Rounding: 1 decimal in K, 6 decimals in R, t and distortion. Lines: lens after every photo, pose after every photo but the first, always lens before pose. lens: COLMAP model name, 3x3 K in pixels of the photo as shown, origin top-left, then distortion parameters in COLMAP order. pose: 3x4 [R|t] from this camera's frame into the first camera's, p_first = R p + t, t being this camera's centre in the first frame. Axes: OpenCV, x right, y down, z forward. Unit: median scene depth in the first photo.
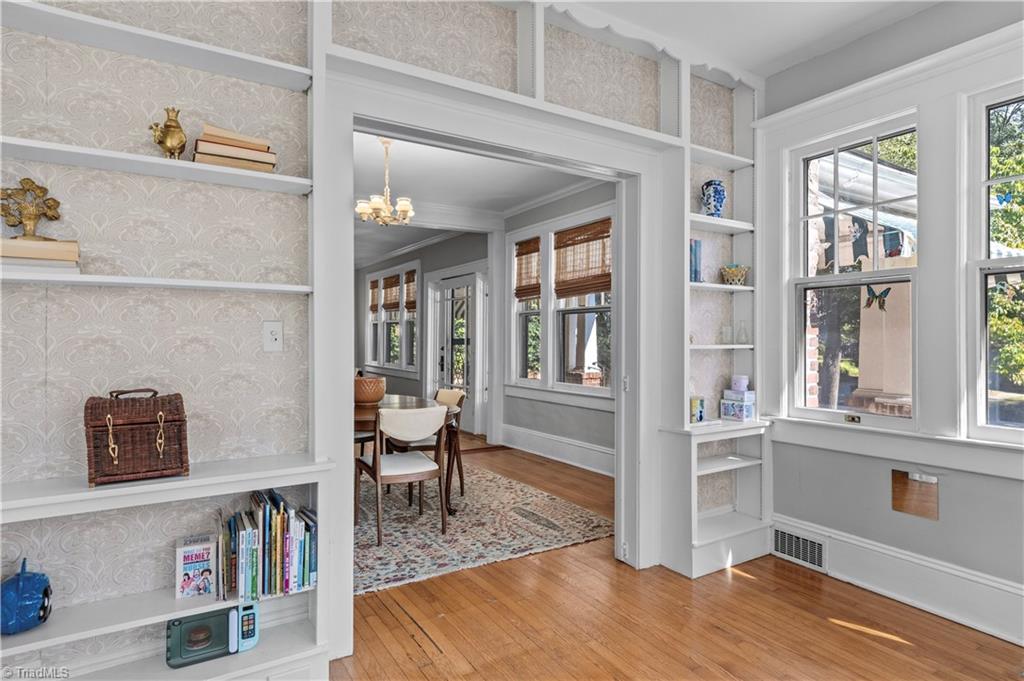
lens RADIAL K [[579.7, 0, 512.0], [0, 579.7, 340.5], [0, 0, 1]] dist [0.005135, 0.000602]
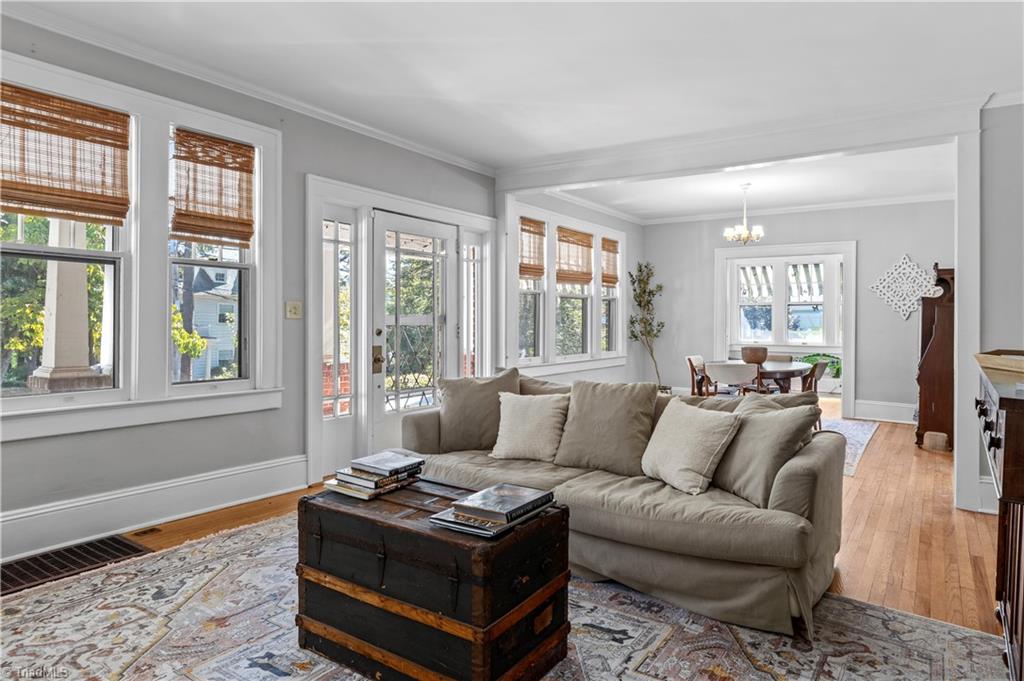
lens RADIAL K [[631.4, 0, 512.4], [0, 631.4, 317.2], [0, 0, 1]] dist [-0.000305, 0.000108]
pose [[-0.390068, -0.005249, 0.920771, -1.021939], [-0.017739, 0.999841, -0.001816, 0.000127], [-0.920615, -0.017042, -0.390099, 1.517229]]
